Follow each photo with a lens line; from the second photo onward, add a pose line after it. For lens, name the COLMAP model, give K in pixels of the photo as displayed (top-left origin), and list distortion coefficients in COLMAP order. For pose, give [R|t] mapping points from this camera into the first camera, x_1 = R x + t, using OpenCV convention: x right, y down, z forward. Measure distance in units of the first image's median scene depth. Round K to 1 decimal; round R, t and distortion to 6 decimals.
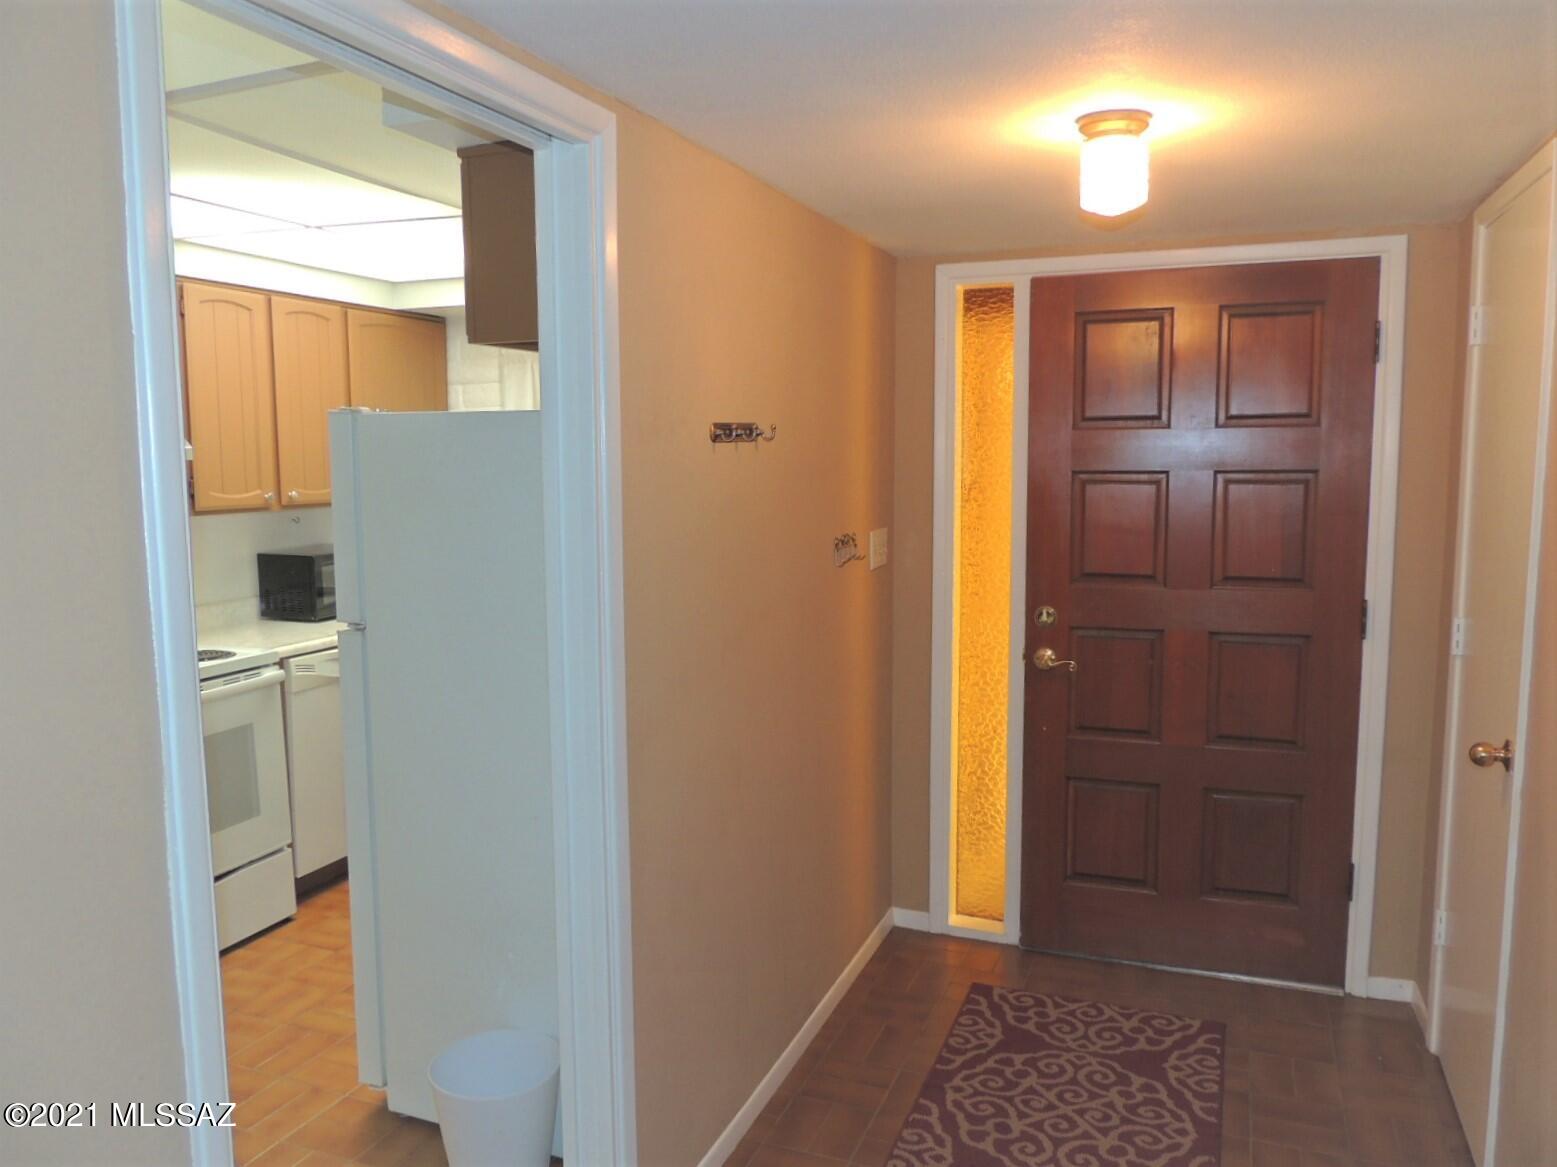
lens RADIAL K [[1158.6, 0, 781.8], [0, 1158.6, 589.8], [0, 0, 1]] dist [-0.005027, -0.008830]
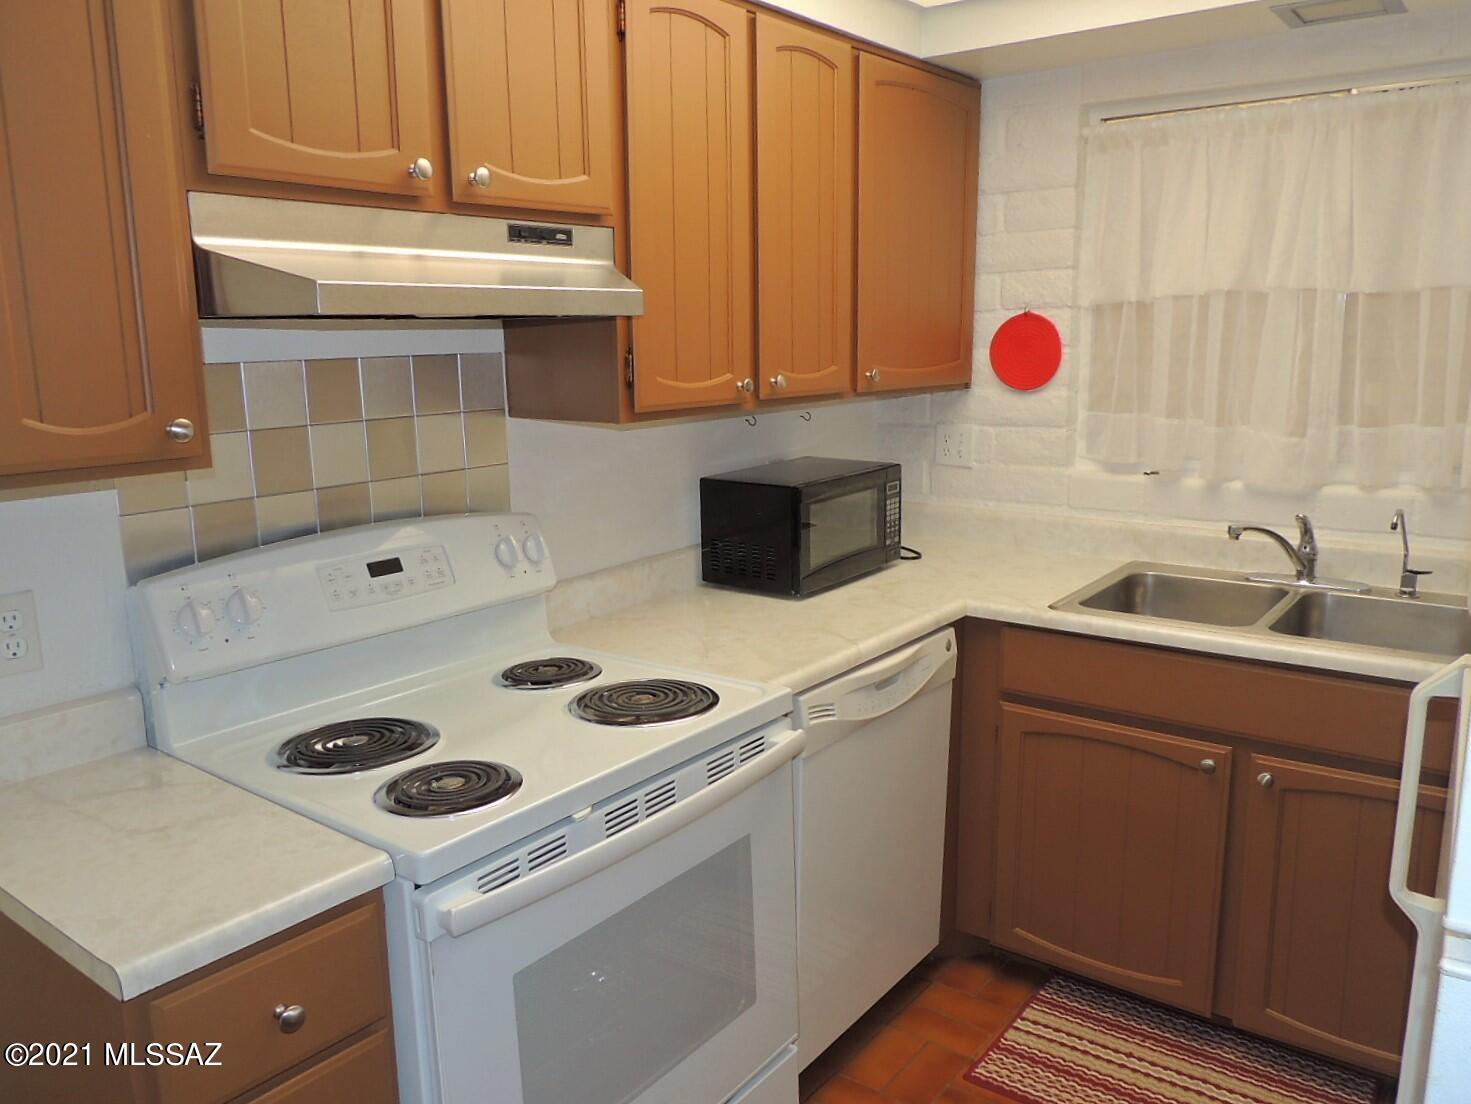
lens RADIAL K [[1094.6, 0, 730.5], [0, 1094.6, 547.1], [0, 0, 1]] dist [-0.005027, -0.008830]
pose [[0.962816, 0.042054, -0.266864, -0.300592], [-0.020429, 0.996315, 0.083300, -0.045776], [0.269383, -0.074751, 0.960128, 0.477033]]
